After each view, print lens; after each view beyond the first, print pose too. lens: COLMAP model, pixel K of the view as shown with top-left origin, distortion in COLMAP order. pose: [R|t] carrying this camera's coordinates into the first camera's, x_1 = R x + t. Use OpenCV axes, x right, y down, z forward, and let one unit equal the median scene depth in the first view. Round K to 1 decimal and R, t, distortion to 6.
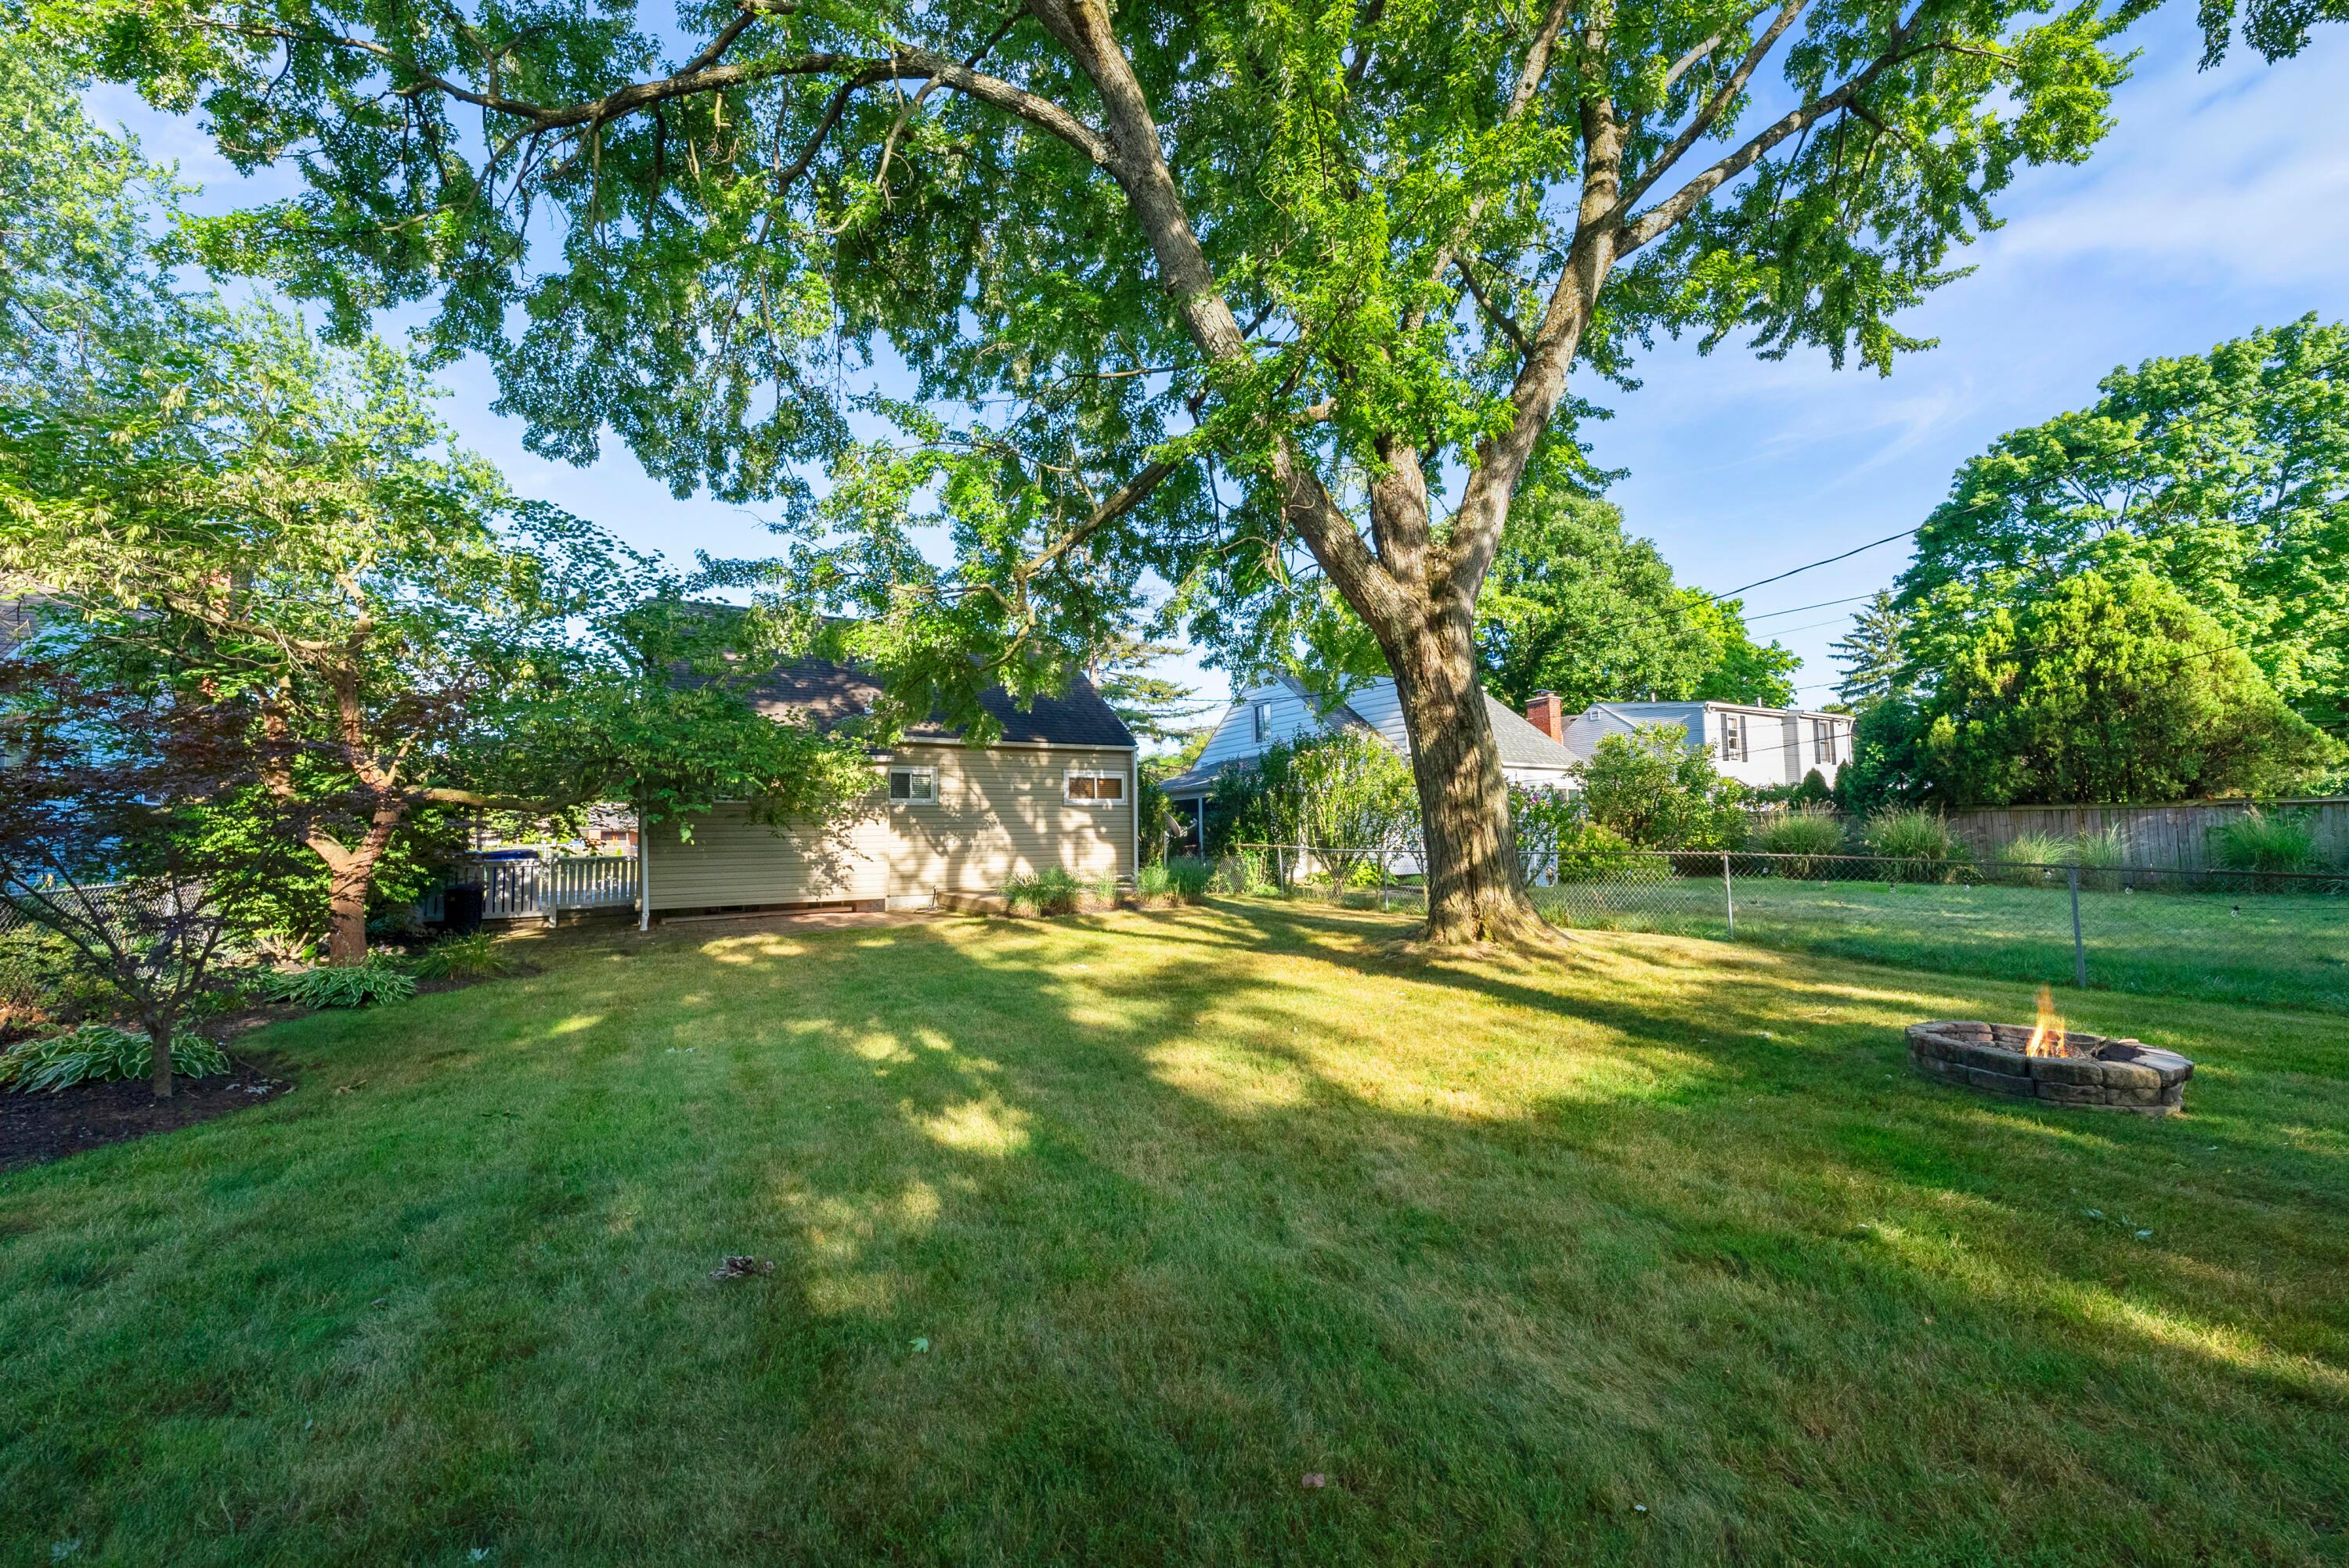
lens RADIAL K [[944.6, 0, 1174.5], [0, 944.6, 784.0], [0, 0, 1]] dist [-0.000231, -0.000020]
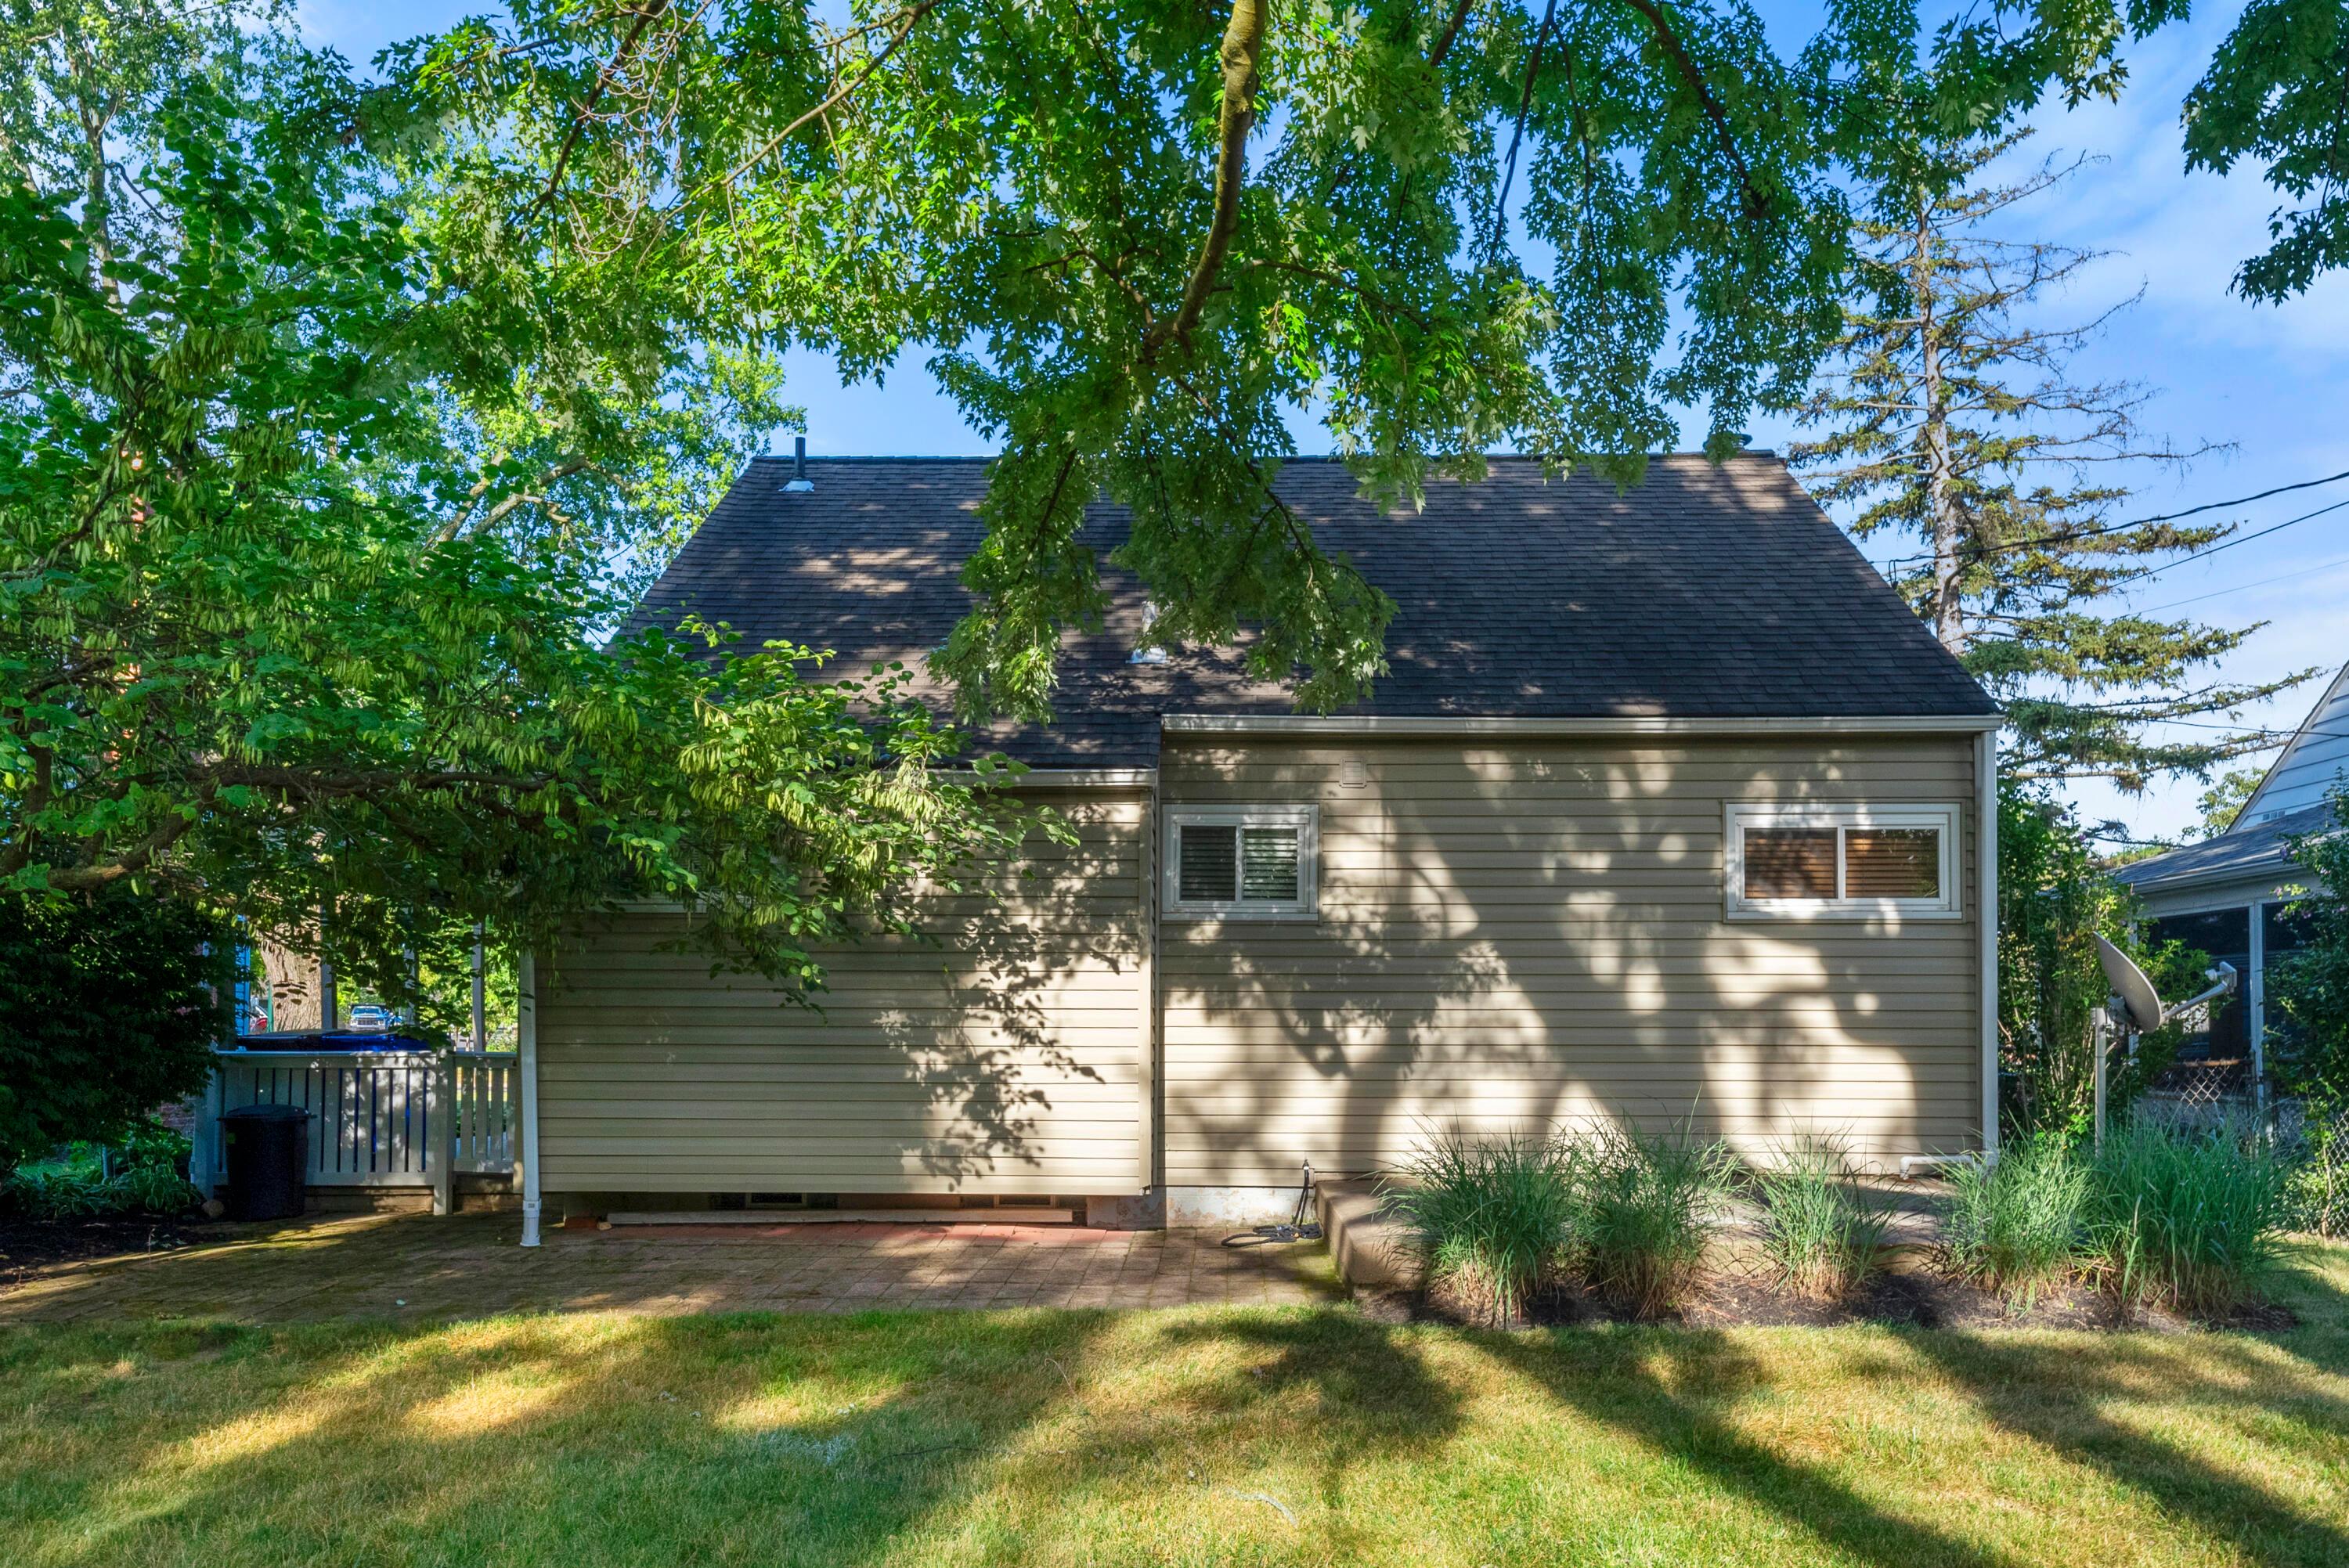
lens RADIAL K [[1755.5, 0, 1174.1], [0, 1755.5, 962.3], [0, 0, 1]] dist [0.117038, -0.219673]
pose [[0.865353, 0.000848, -0.501161, 0.016482], [0.006577, 0.999893, 0.013050, 0.028309], [0.501119, -0.014589, 0.865255, 0.435889]]
